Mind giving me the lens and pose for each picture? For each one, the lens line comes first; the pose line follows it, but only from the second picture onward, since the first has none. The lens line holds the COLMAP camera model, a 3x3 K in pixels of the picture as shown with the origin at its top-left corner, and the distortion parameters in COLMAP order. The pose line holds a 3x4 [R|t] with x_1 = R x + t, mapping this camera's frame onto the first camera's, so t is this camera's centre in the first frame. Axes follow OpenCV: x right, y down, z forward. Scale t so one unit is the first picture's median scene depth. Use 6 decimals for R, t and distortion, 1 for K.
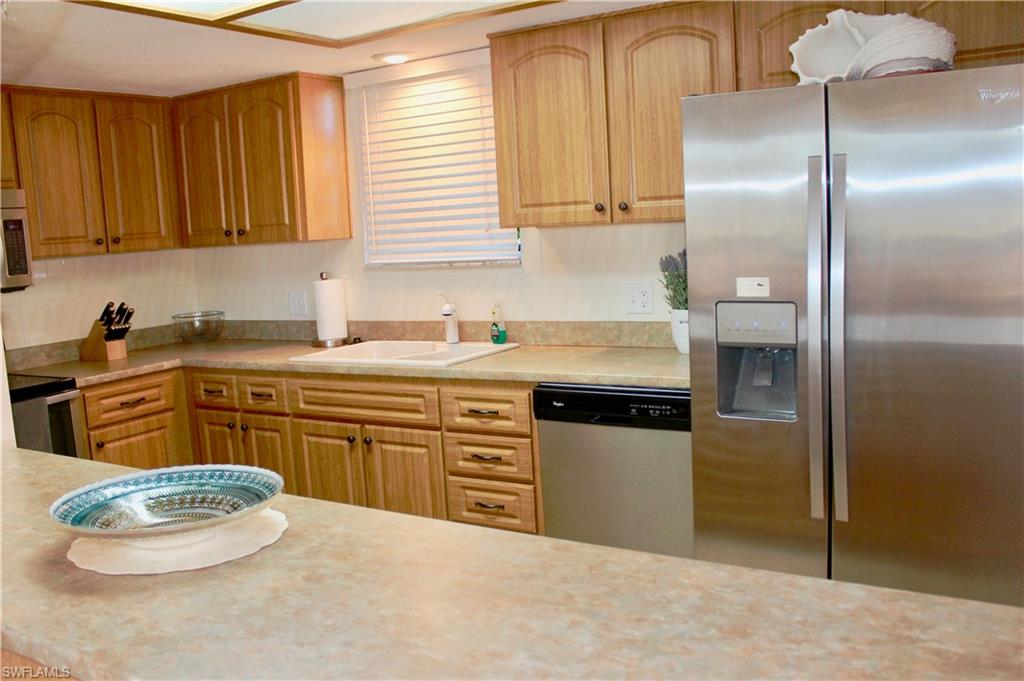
lens RADIAL K [[949.1, 0, 512.0], [0, 949.1, 340.5], [0, 0, 1]] dist [-0.088093, 0.009053]
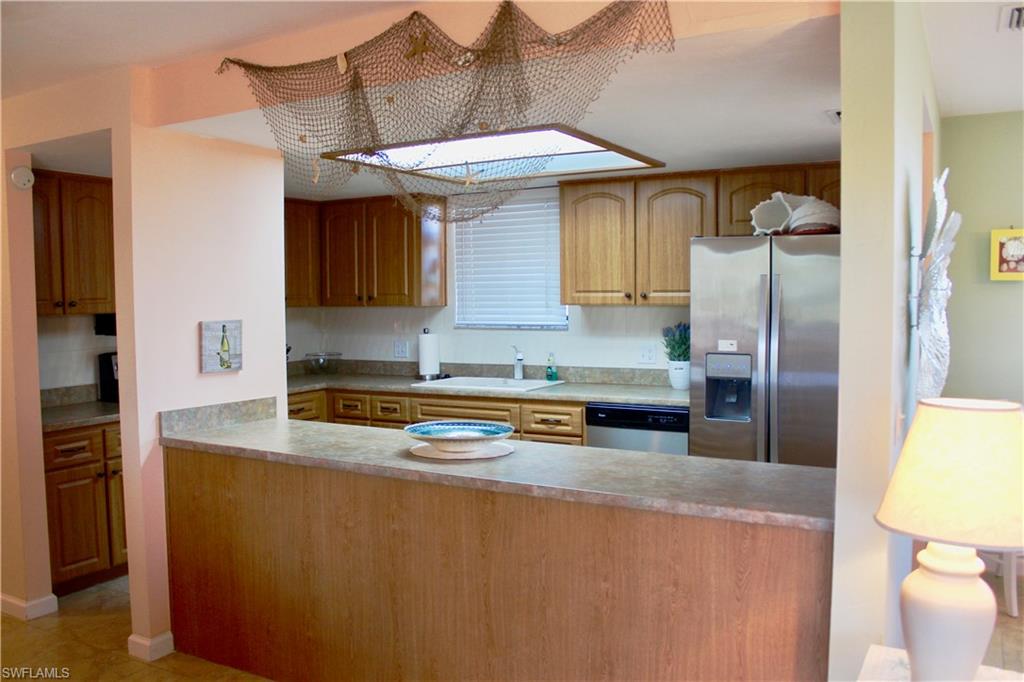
lens RADIAL K [[949.1, 0, 512.0], [0, 949.1, 341.0], [0, 0, 1]] dist [-0.088093, 0.009053]
pose [[0.996540, 0.045304, 0.069681, -0.192847], [-0.039990, 0.996316, -0.075862, 0.060284], [-0.072861, 0.072813, 0.994681, -0.524100]]
